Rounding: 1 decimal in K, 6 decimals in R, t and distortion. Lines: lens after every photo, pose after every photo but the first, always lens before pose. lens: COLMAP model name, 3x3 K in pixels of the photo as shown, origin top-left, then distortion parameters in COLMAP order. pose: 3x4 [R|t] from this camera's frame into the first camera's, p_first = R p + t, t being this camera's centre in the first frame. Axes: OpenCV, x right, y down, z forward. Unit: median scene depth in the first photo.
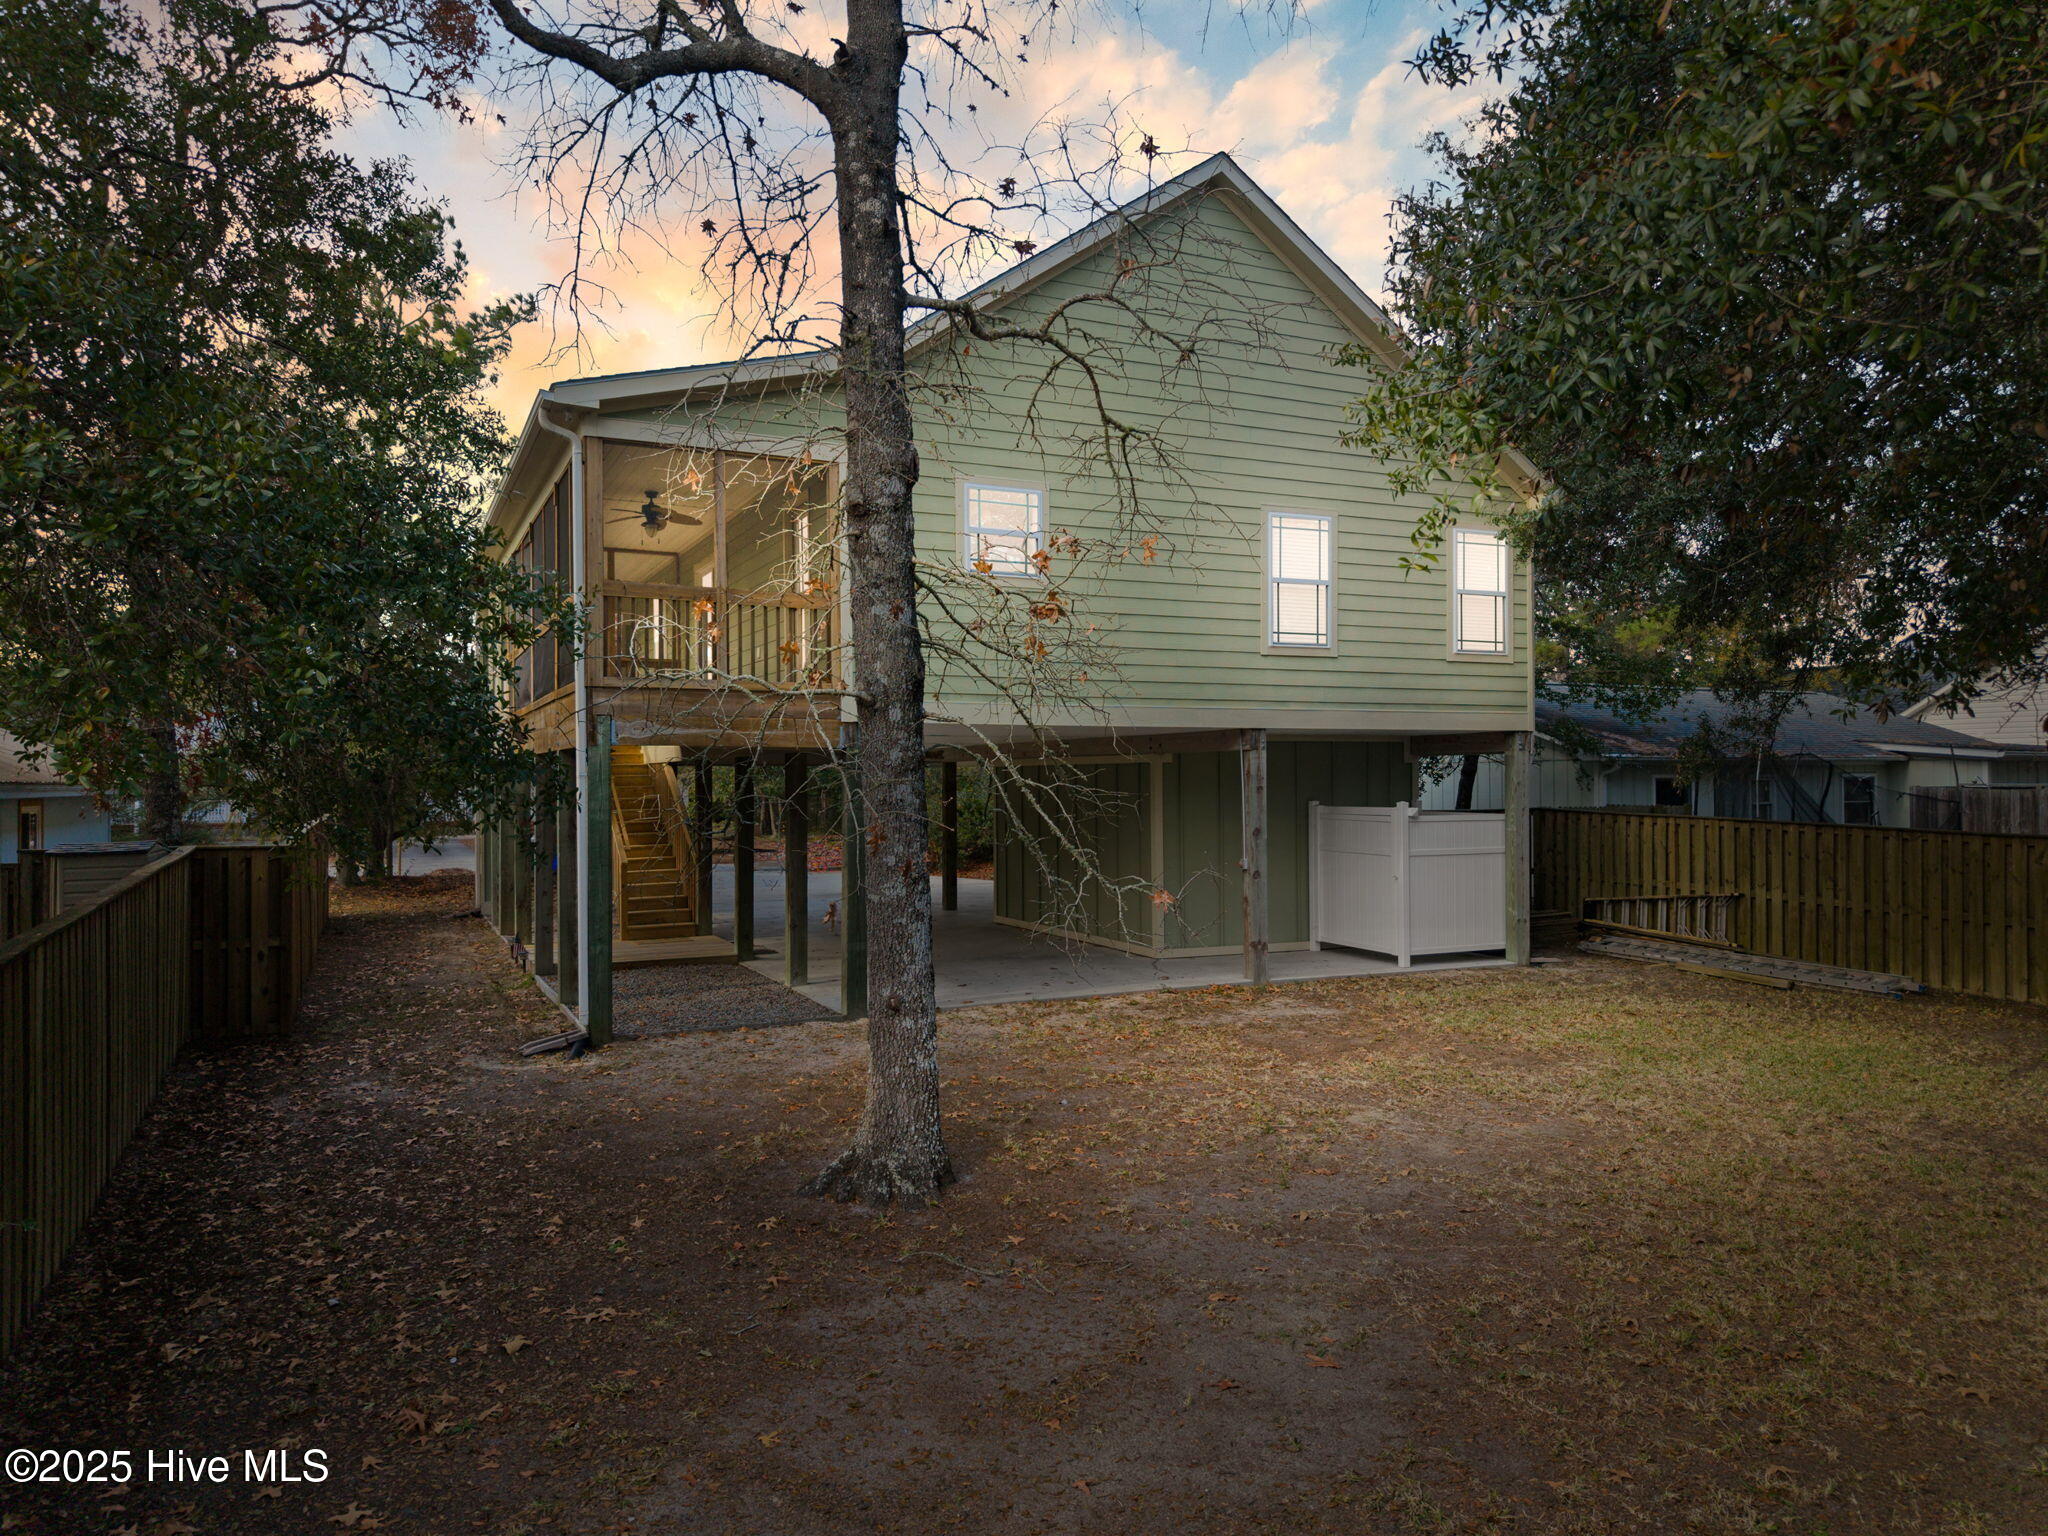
lens RADIAL K [[1389.2, 0, 1030.4], [0, 1389.2, 757.0], [0, 0, 1]] dist [0.003530, -0.004696]
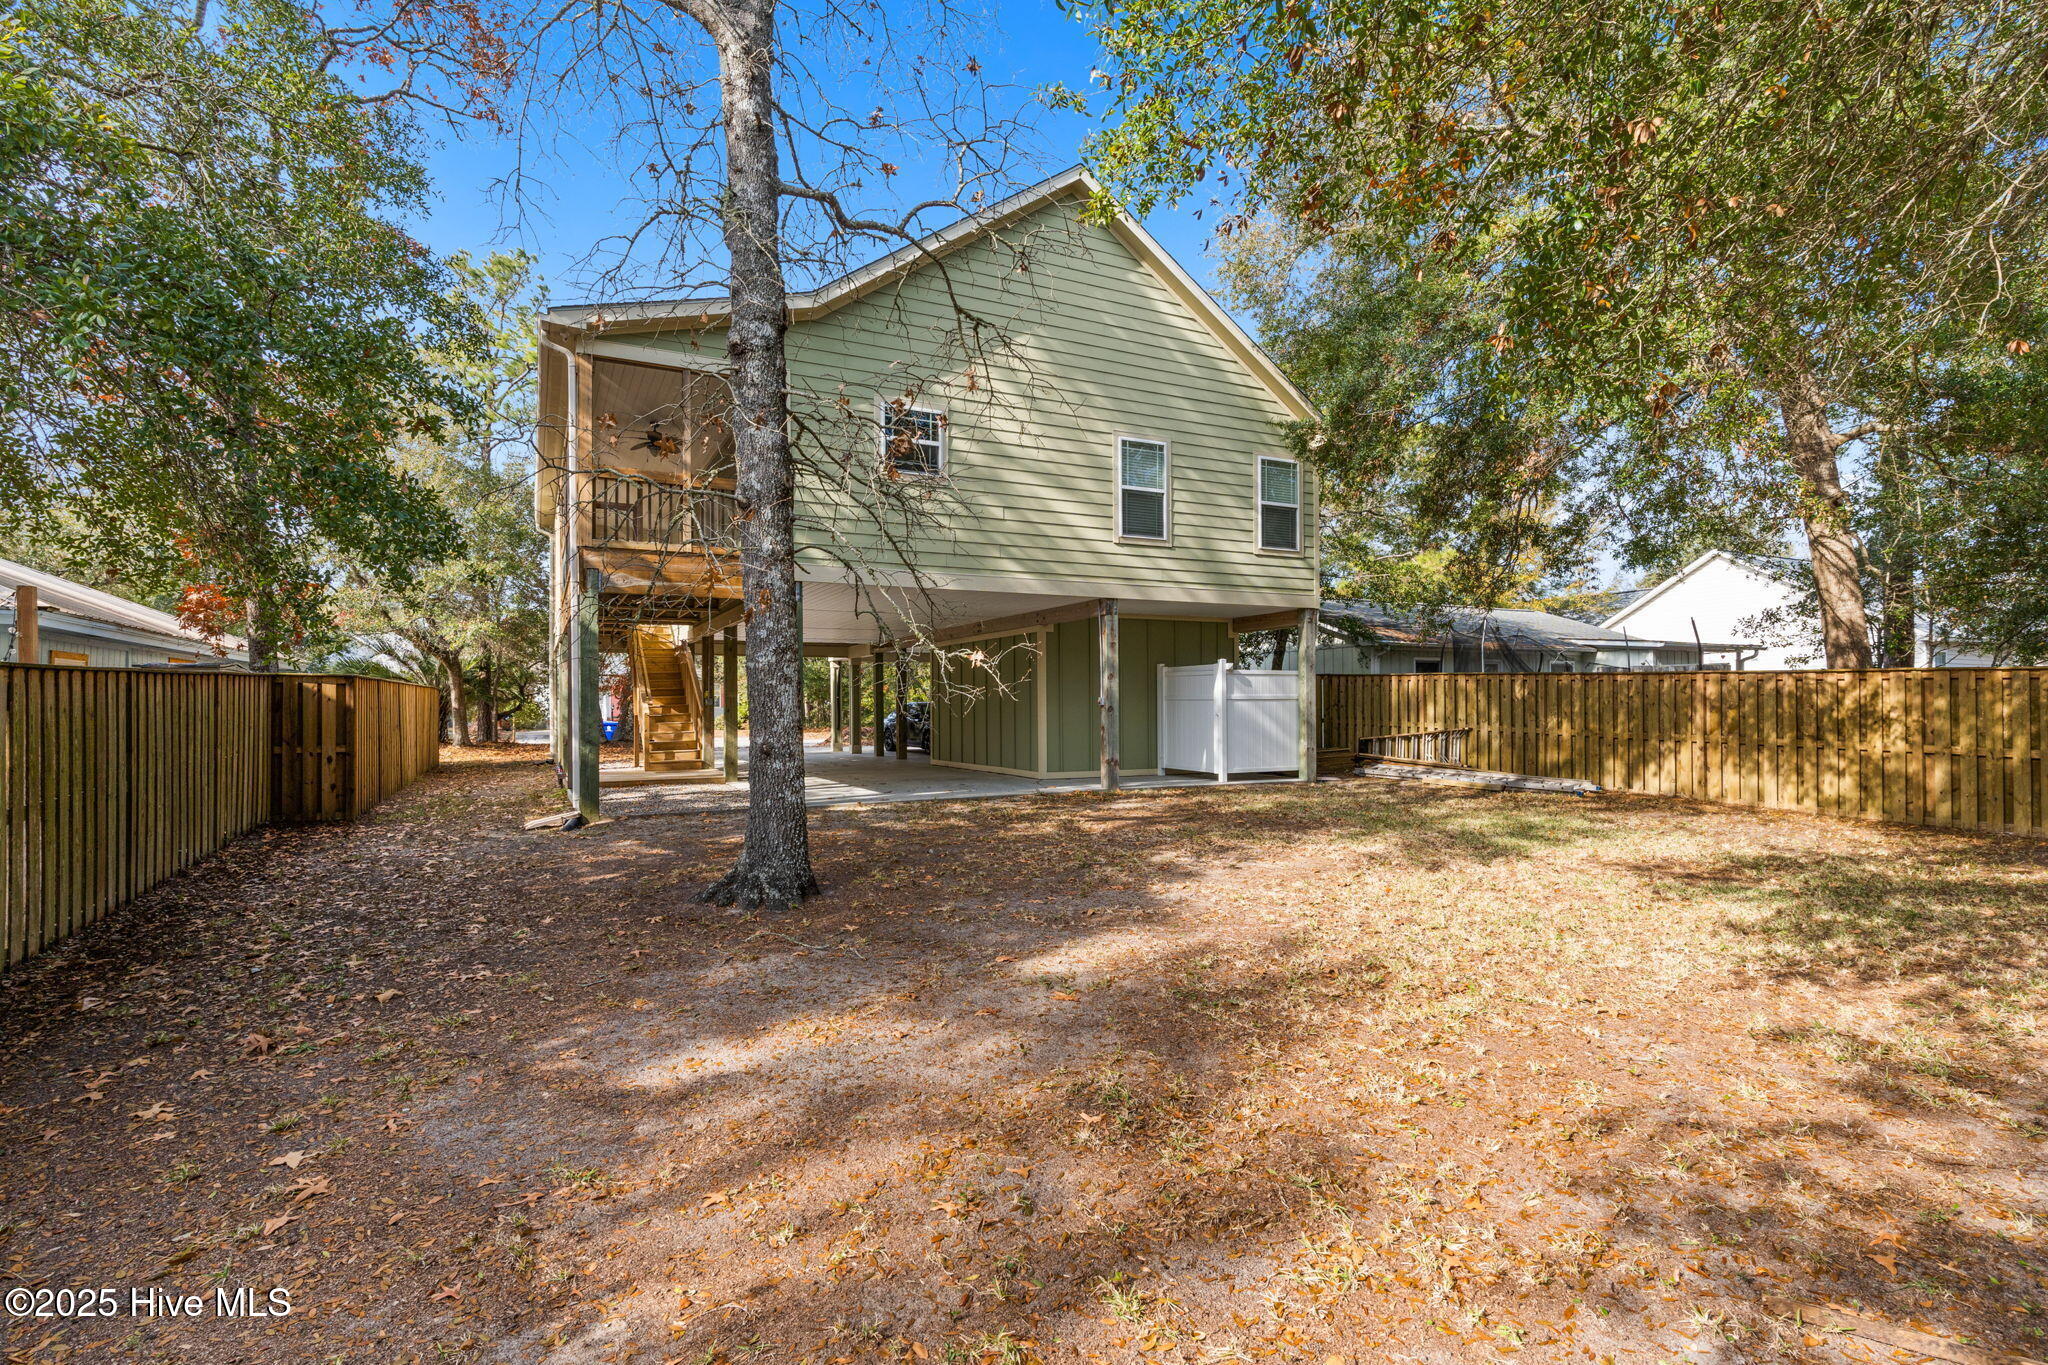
lens RADIAL K [[968.0, 0, 1036.8], [0, 968.0, 703.2], [0, 0, 1]] dist [-0.002154, 0.000741]
pose [[0.999607, -0.000089, 0.028040, 0.135785], [-0.000014, 0.999993, 0.003653, 0.153584], [-0.028040, -0.003652, 0.999600, 0.149638]]
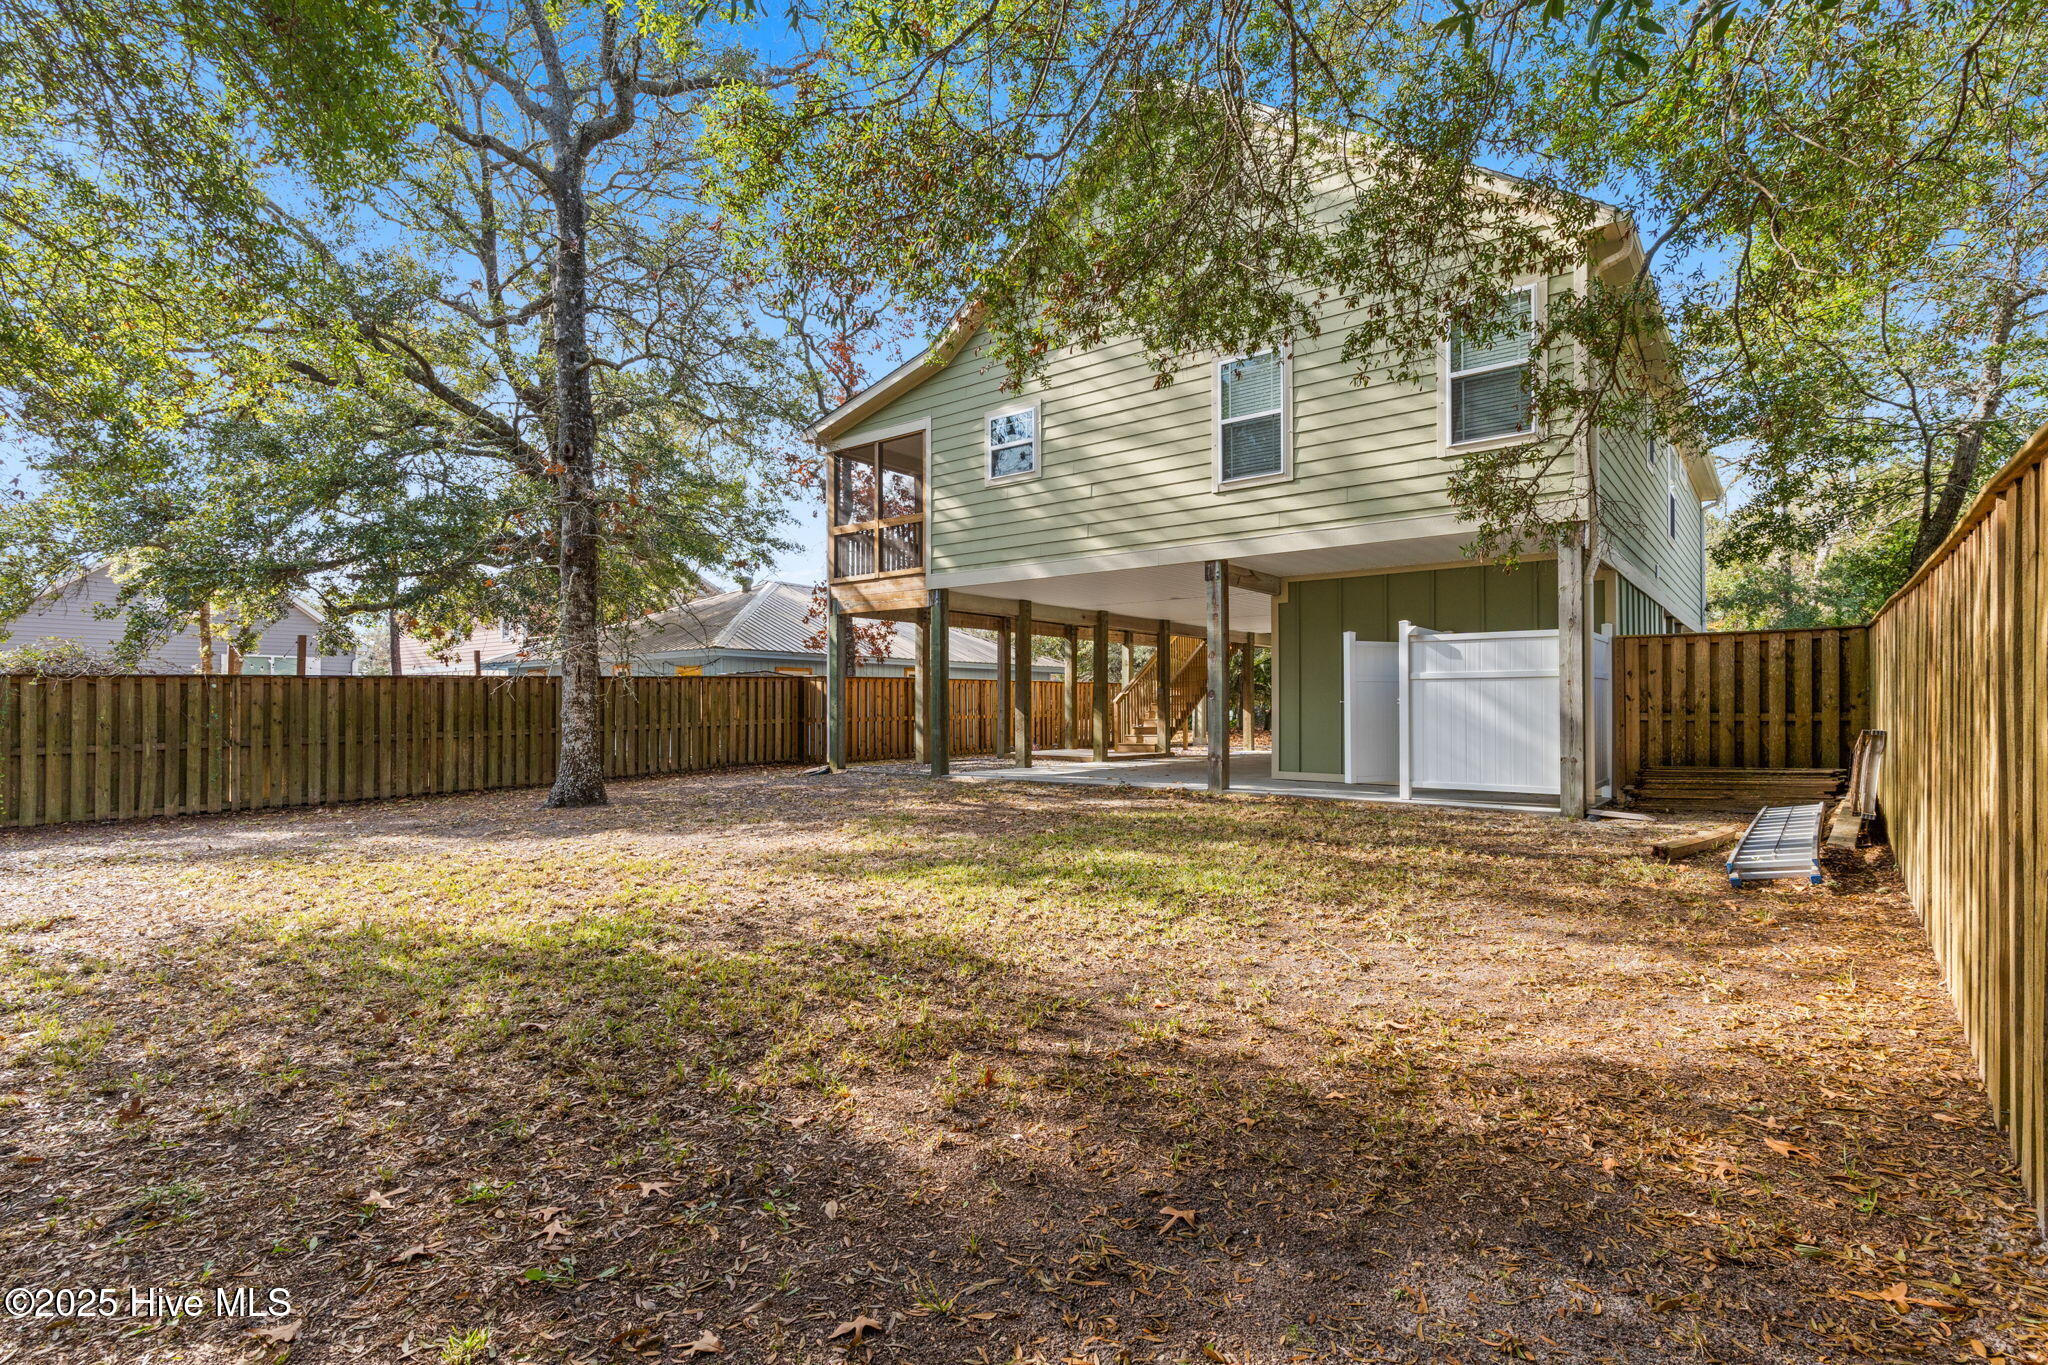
lens RADIAL K [[968.0, 0, 1036.8], [0, 968.0, 703.2], [0, 0, 1]] dist [-0.002154, 0.000741]
pose [[0.447907, 0.002108, -0.894078, 1.582706], [0.006842, 0.999960, 0.005786, 0.176072], [0.894054, -0.008709, 0.447875, 1.055418]]
